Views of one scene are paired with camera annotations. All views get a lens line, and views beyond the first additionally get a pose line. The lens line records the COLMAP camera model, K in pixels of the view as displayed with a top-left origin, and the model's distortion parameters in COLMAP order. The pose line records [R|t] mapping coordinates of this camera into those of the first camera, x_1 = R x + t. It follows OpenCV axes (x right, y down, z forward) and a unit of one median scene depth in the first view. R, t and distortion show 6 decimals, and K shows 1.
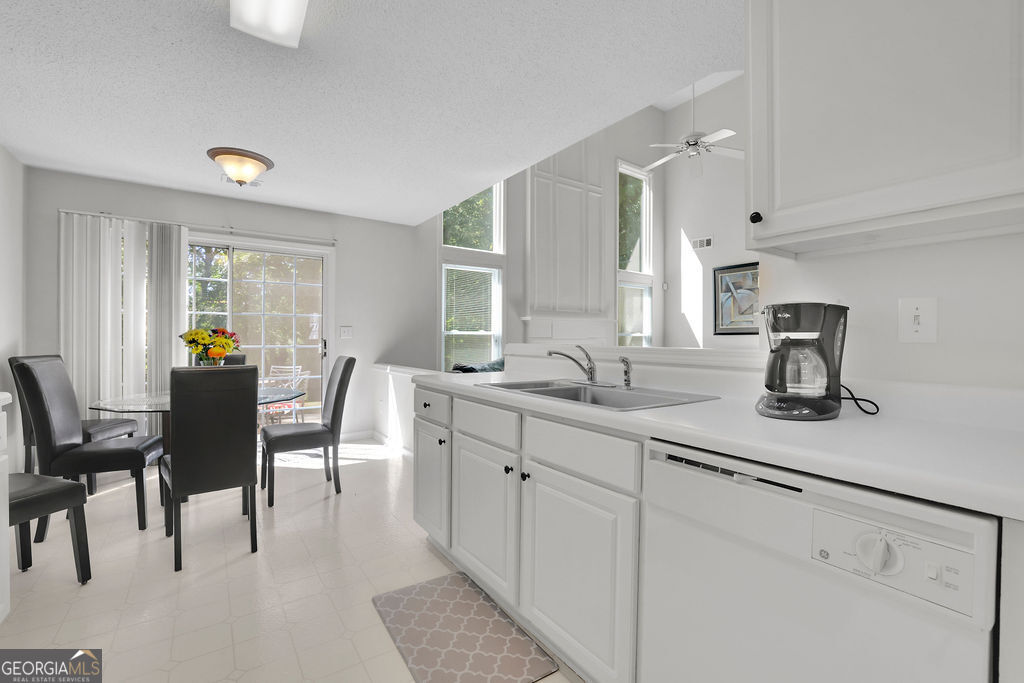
lens RADIAL K [[448.3, 0, 512.6], [0, 448.3, 338.0], [0, 0, 1]] dist [-0.033002, 0.011987]
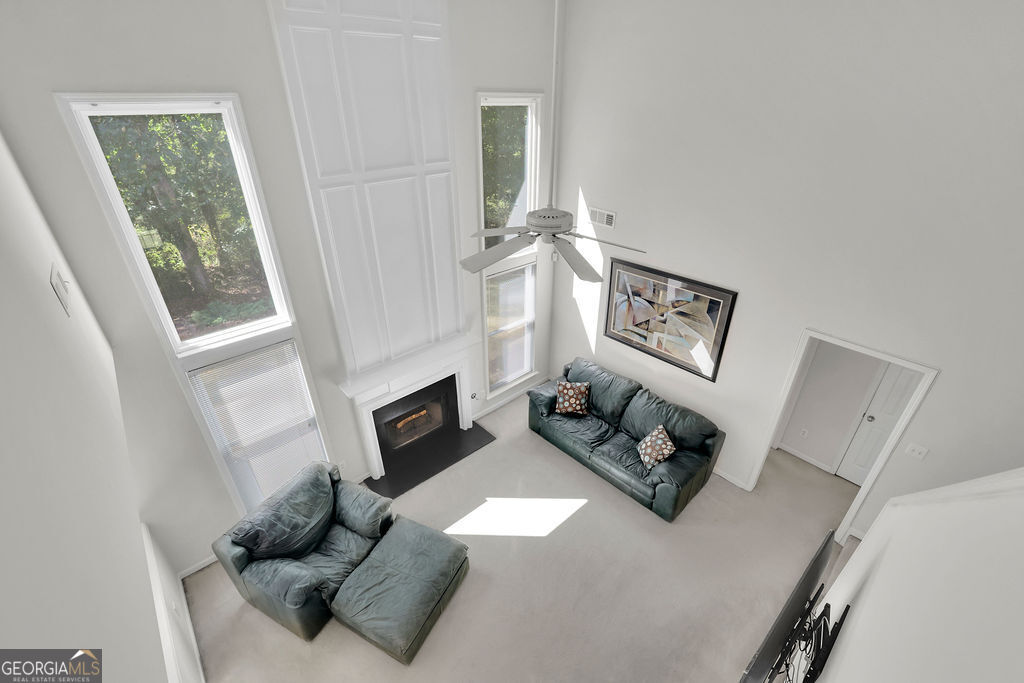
lens RADIAL K [[448.3, 0, 508.9], [0, 448.3, 342.2], [0, 0, 1]] dist [-0.033002, 0.011987]
pose [[0.993535, -0.063599, 0.094041, 0.348755], [0.009853, 0.873532, 0.486668, -0.700232], [-0.113099, -0.482595, 0.868511, 0.517625]]
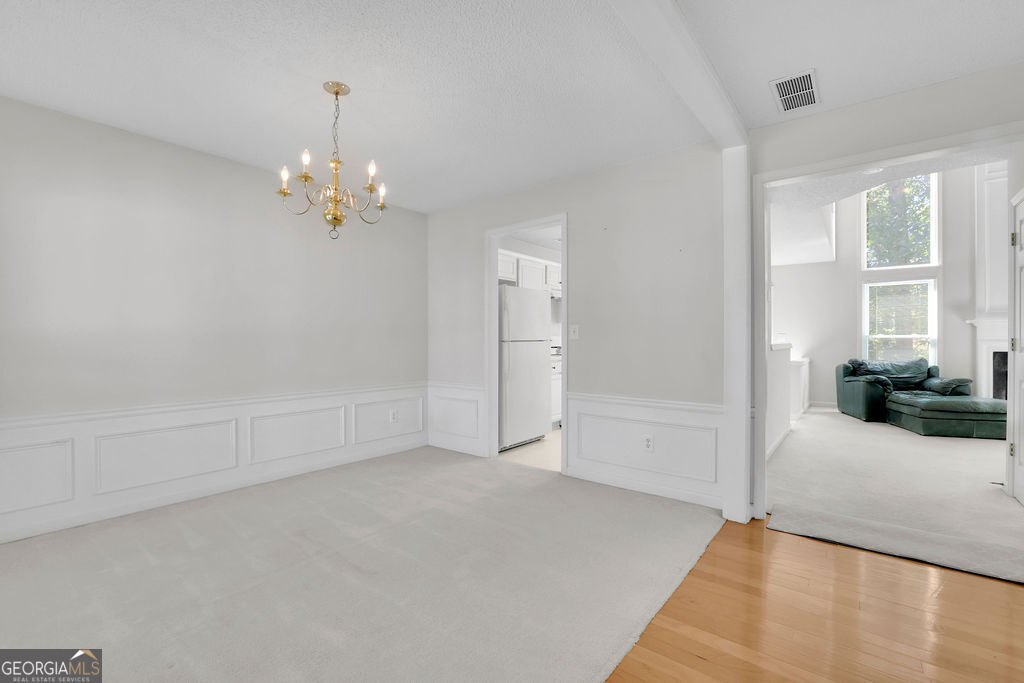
lens RADIAL K [[448.3, 0, 507.1], [0, 448.3, 340.4], [0, 0, 1]] dist [-0.033002, 0.011987]
pose [[0.277899, -0.004541, -0.960599, 1.047588], [-0.001289, 0.999986, -0.005101, 0.010002], [0.960609, 0.002656, 0.277890, -0.473998]]
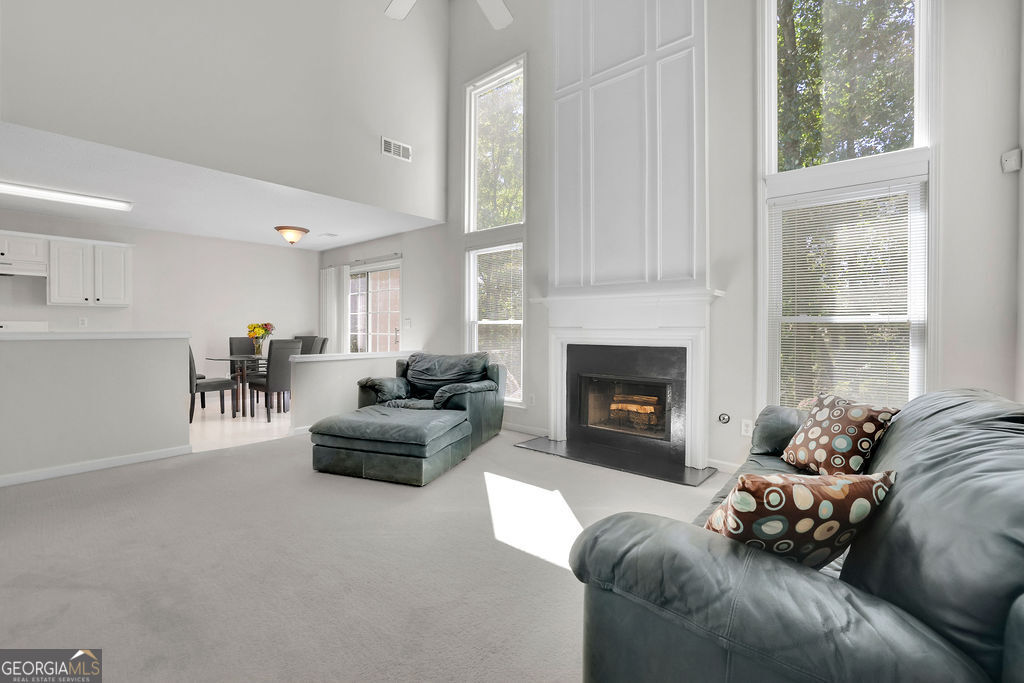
lens RADIAL K [[450.5, 0, 499.4], [0, 450.5, 327.3], [0, 0, 1]] dist [-0.022800, -0.000167]
pose [[0.217271, -0.003999, -0.976103, 1.081023], [-0.001473, 0.999989, -0.004424, 0.003760], [0.976110, 0.002399, 0.217263, 1.130162]]
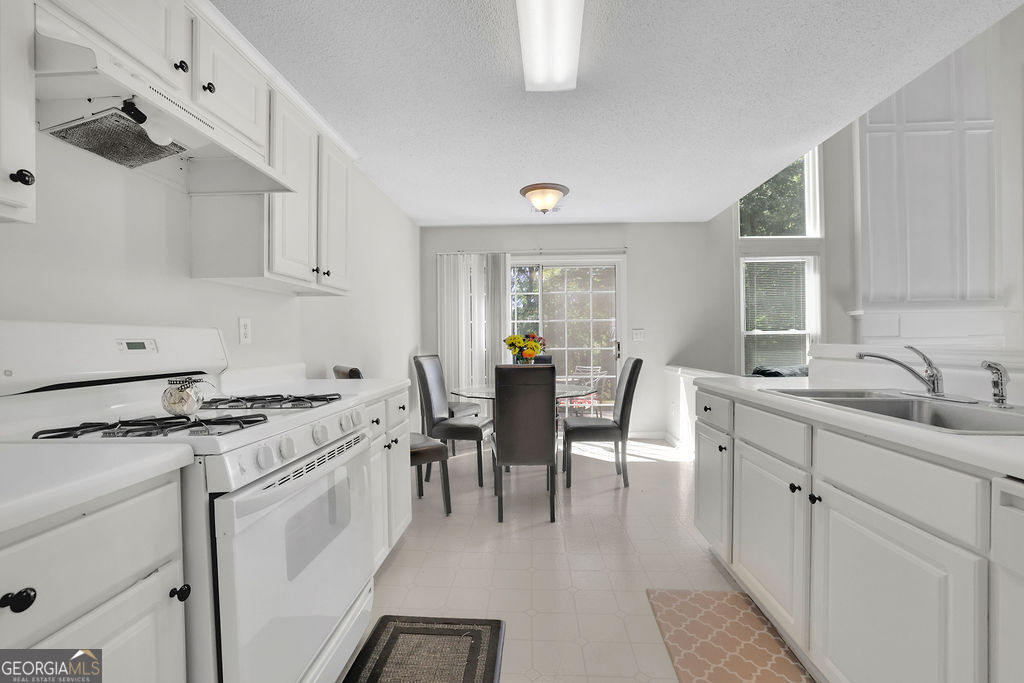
lens RADIAL K [[448.3, 0, 506.5], [0, 448.3, 337.5], [0, 0, 1]] dist [-0.033002, 0.011987]
pose [[0.788570, -0.017370, -0.614700, 0.029667], [0.013876, 0.999849, -0.010452, 0.000290], [0.614789, -0.000288, 0.788692, -0.009526]]
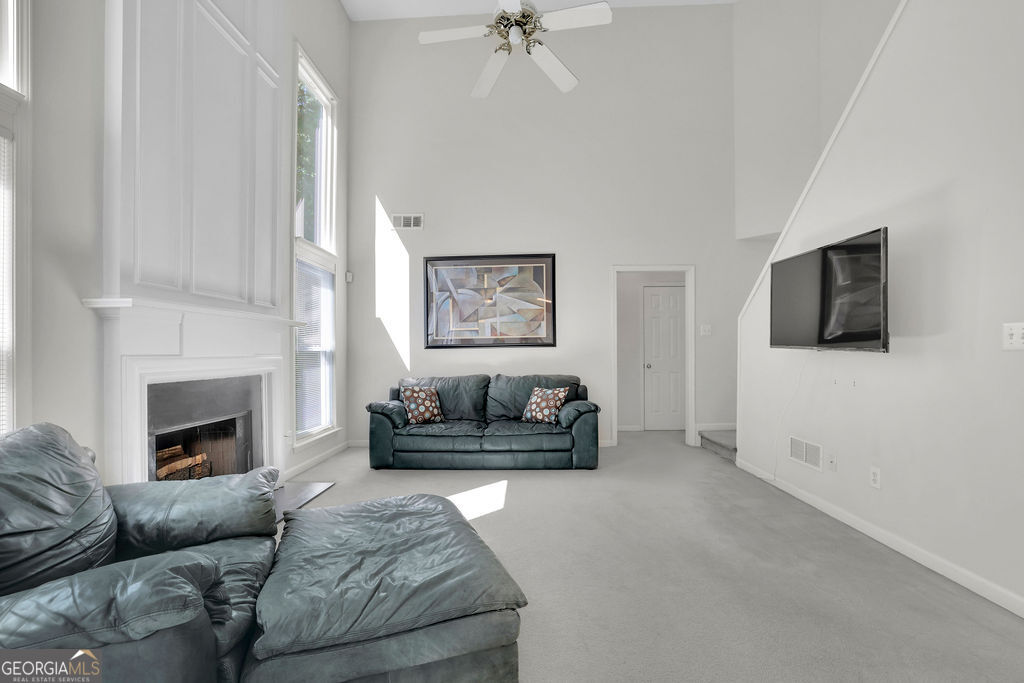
lens RADIAL K [[448.3, 0, 509.3], [0, 448.3, 345.7], [0, 0, 1]] dist [-0.033002, 0.011987]
pose [[0.612963, 0.003686, 0.790103, -0.077201], [0.011360, 0.999845, -0.013478, -0.000096], [-0.790030, 0.017237, 0.612826, 0.772726]]
